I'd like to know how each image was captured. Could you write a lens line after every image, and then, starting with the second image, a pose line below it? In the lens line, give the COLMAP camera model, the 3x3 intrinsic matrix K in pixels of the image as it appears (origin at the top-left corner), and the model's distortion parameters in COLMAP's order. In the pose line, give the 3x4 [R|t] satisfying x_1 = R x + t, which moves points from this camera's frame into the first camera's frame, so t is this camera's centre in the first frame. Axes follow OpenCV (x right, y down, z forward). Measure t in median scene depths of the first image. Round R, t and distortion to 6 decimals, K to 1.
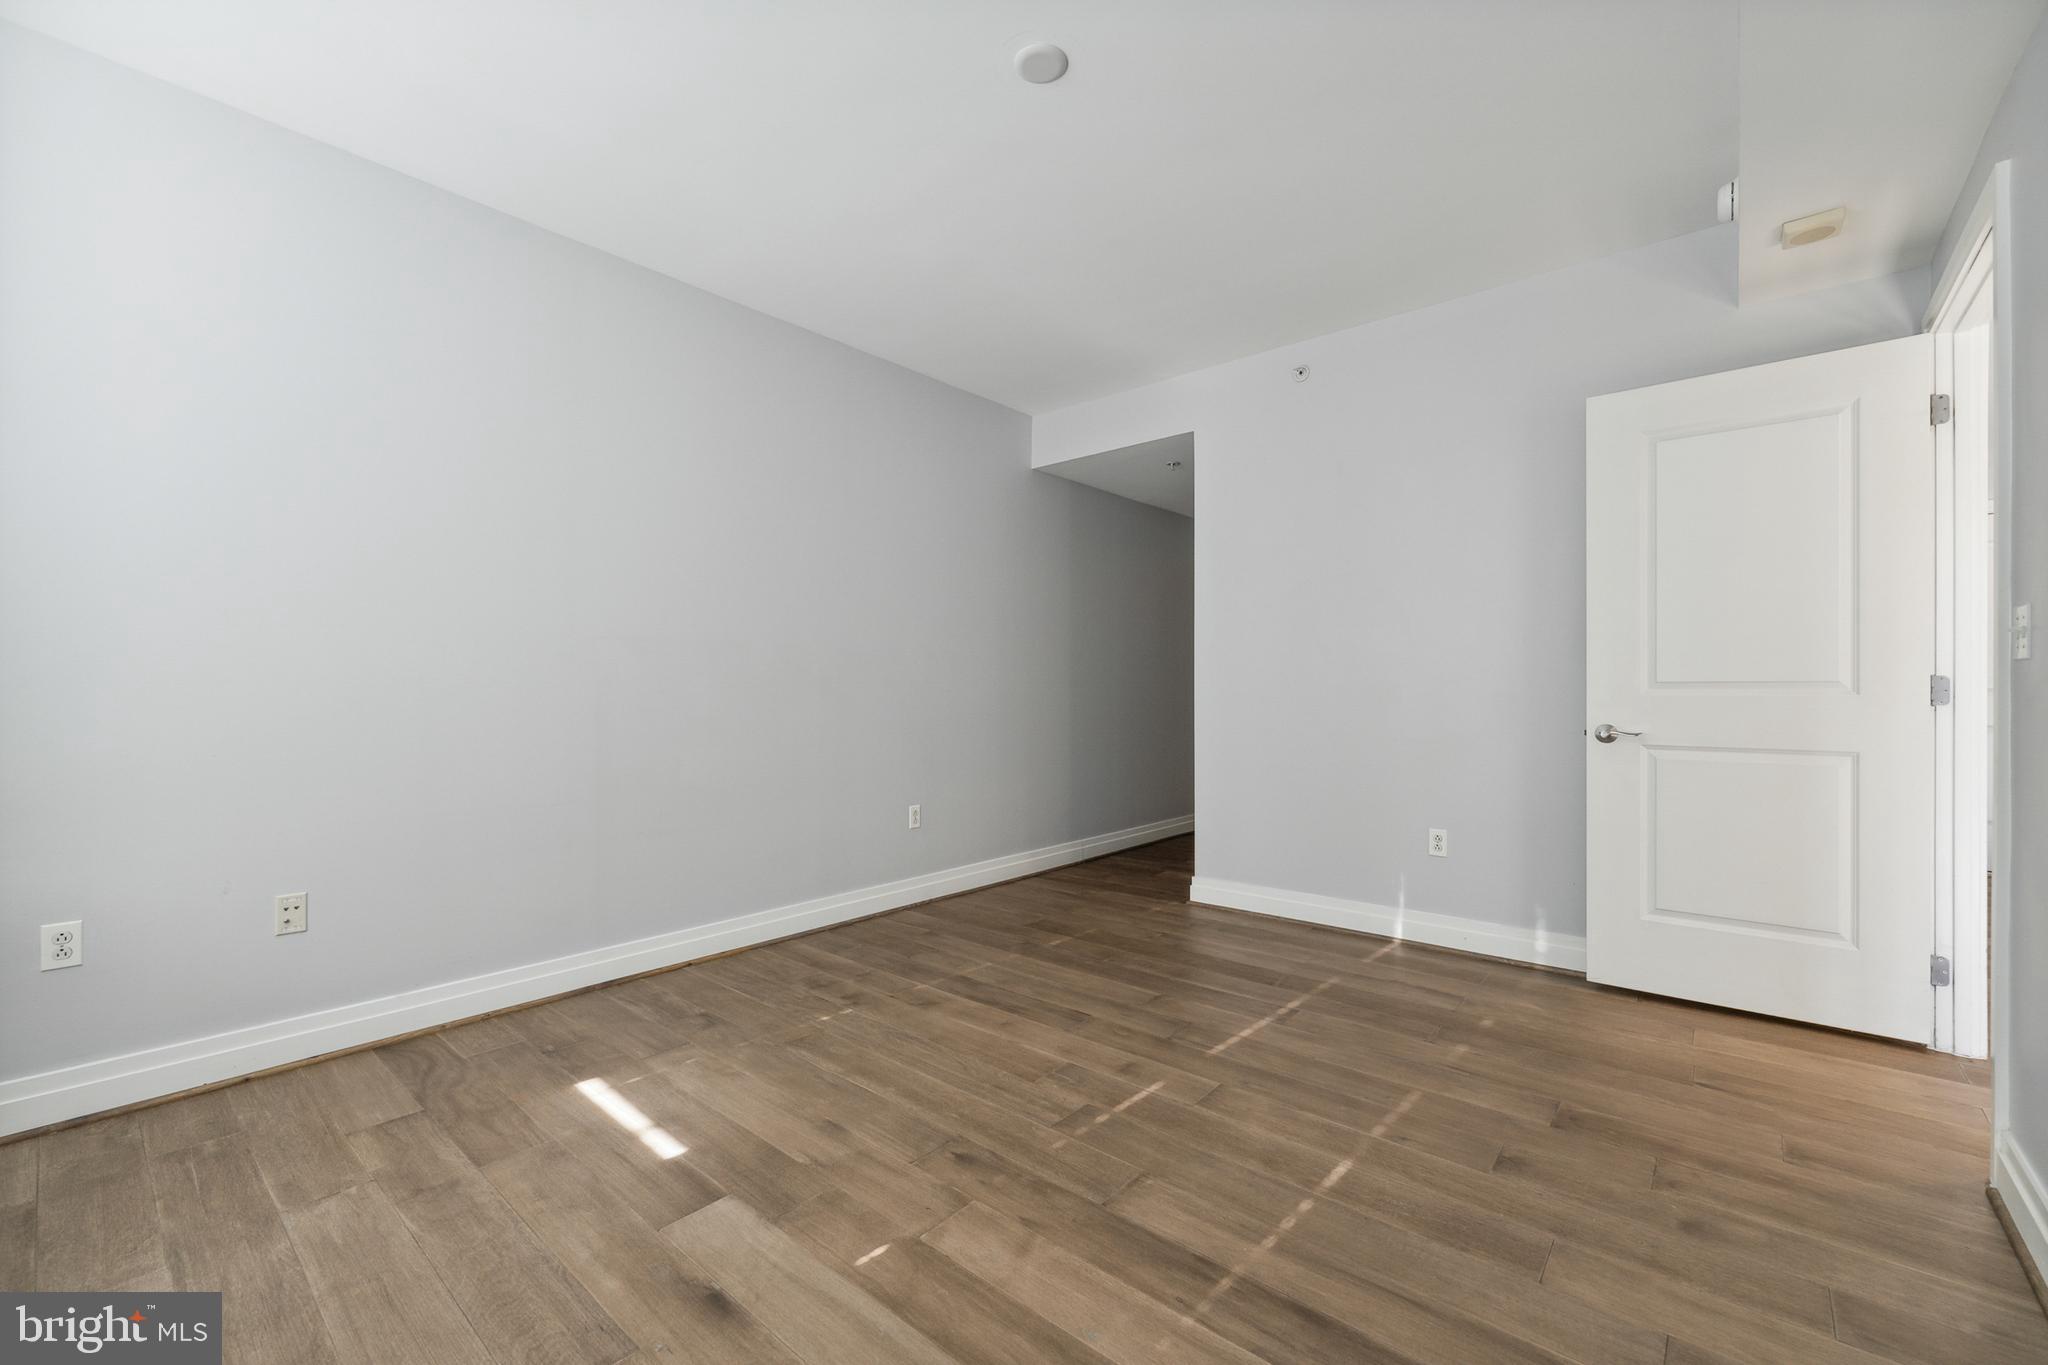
lens RADIAL K [[828.5, 0, 1025.4], [0, 828.5, 689.3], [0, 0, 1]] dist [-0.000003, -0.000465]
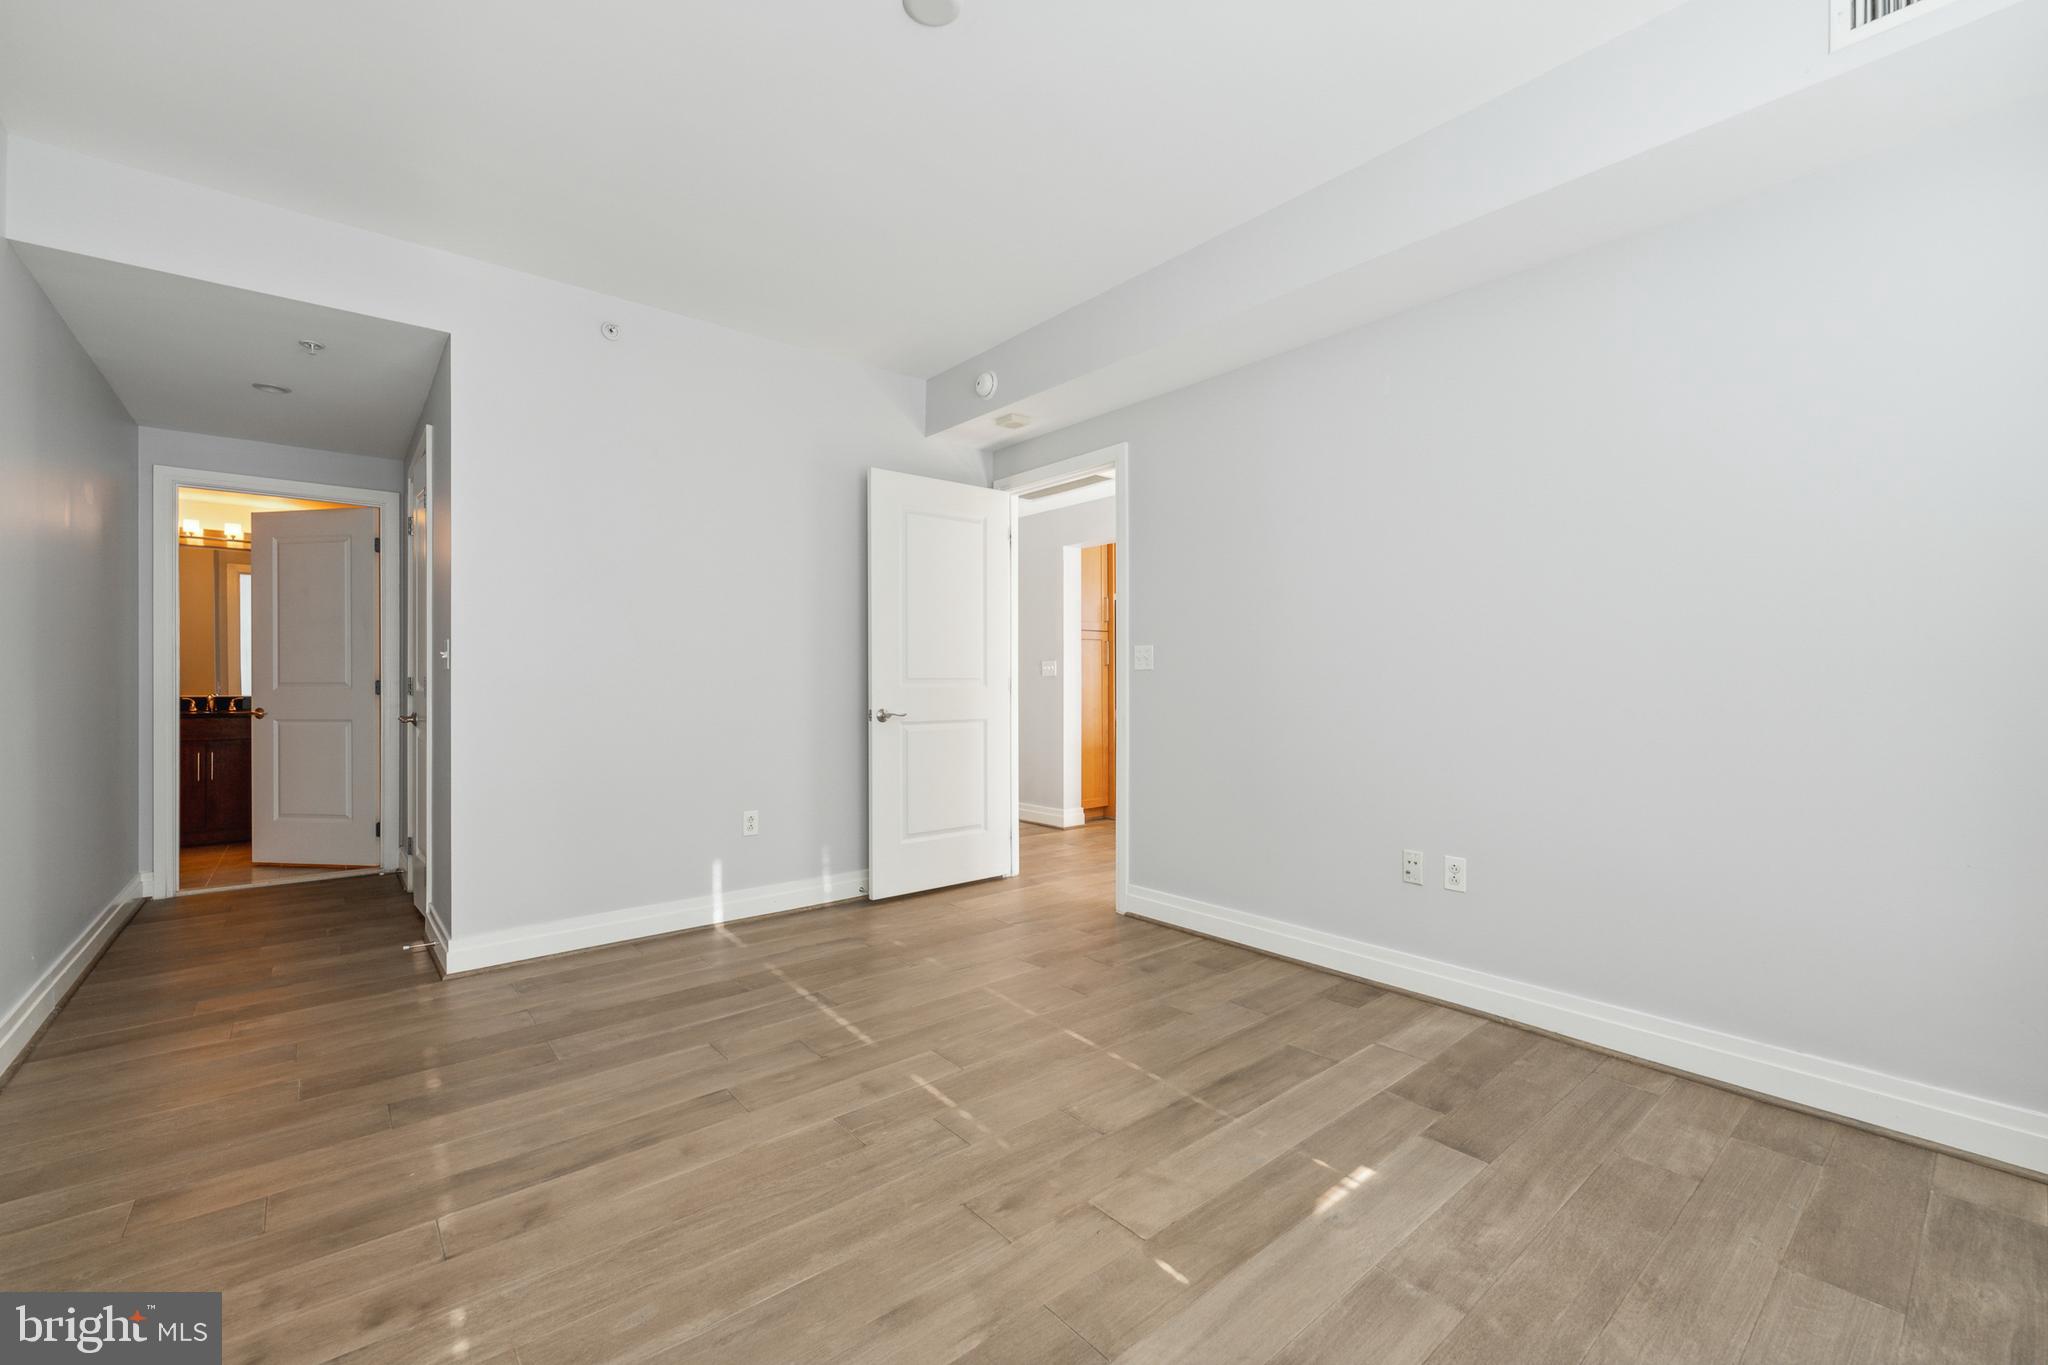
lens RADIAL K [[828.5, 0, 1025.4], [0, 828.5, 689.3], [0, 0, 1]] dist [-0.000003, -0.000465]
pose [[0.177522, -0.010540, 0.984060, -0.642817], [0.002767, 0.999944, 0.010211, -0.004218], [-0.984113, 0.000910, 0.177541, 0.552082]]
